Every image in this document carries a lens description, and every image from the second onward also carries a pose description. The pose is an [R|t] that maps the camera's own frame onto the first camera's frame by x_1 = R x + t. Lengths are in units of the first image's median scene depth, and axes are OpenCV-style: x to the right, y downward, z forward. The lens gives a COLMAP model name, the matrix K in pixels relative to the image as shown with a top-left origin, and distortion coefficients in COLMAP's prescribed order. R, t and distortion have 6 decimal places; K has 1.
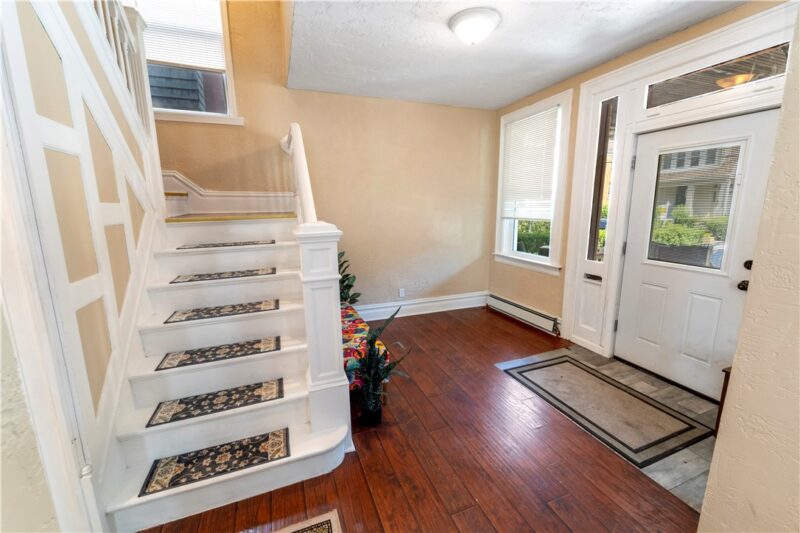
lens RADIAL K [[325.1, 0, 402.7], [0, 325.1, 268.8], [0, 0, 1]] dist [-0.001673, -0.001532]
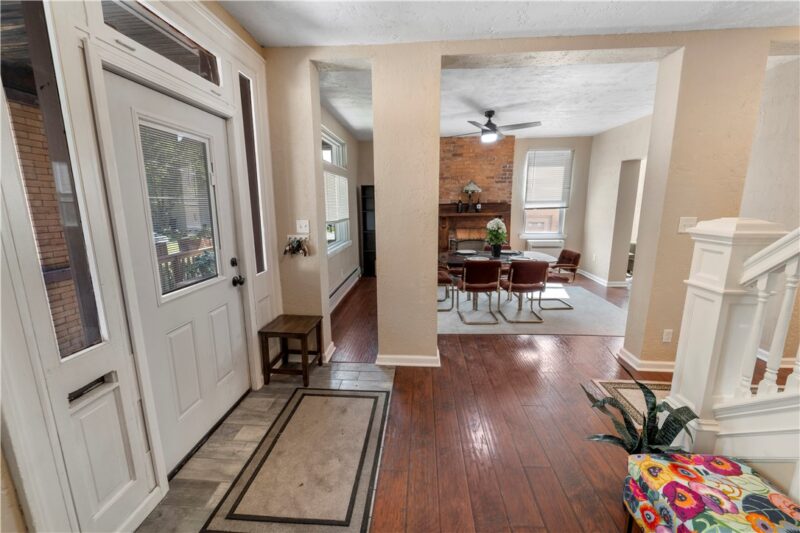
lens RADIAL K [[325.1, 0, 402.4], [0, 325.1, 263.7], [0, 0, 1]] dist [-0.001673, -0.001532]
pose [[-0.908777, -0.058443, 0.413169, 0.078114], [0.098190, 0.932390, 0.347860, -0.224515], [-0.405565, 0.356696, -0.841597, 1.149862]]
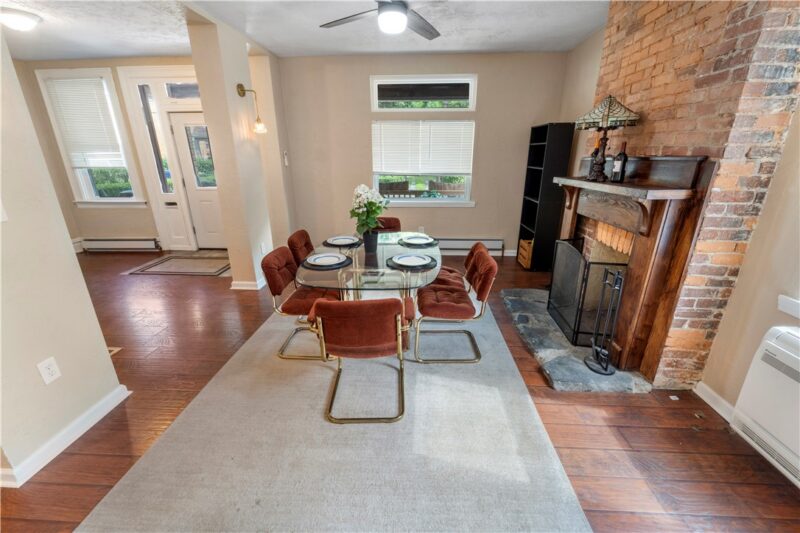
lens RADIAL K [[325.1, 0, 398.4], [0, 325.1, 267.3], [0, 0, 1]] dist [-0.001673, -0.001532]
pose [[0.412247, -0.288788, 0.864092, -0.409800], [0.171737, 0.956063, 0.237593, 0.137987], [-0.894740, 0.050449, 0.443729, -0.672071]]
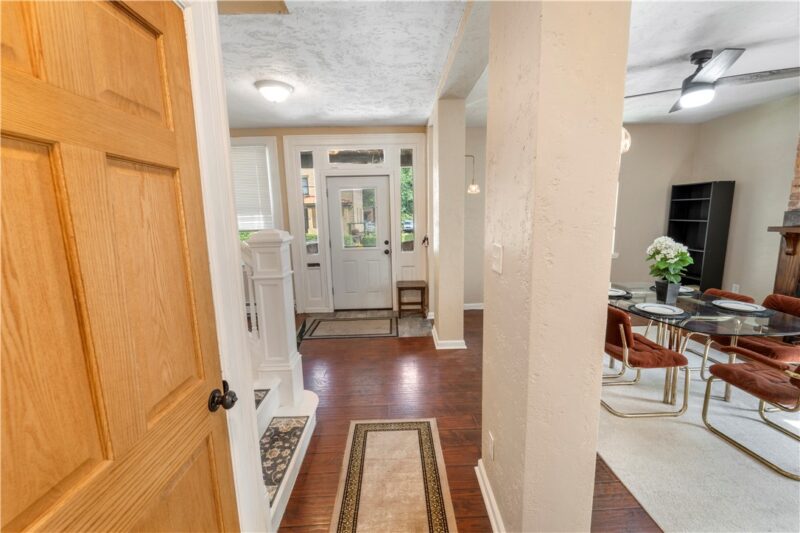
lens RADIAL K [[325.1, 0, 402.3], [0, 325.1, 265.9], [0, 0, 1]] dist [-0.001673, -0.001532]
pose [[0.334948, -0.139862, 0.931798, -0.709105], [0.198440, 0.977213, 0.075346, -0.002066], [-0.921103, 0.159669, 0.355070, 0.080341]]
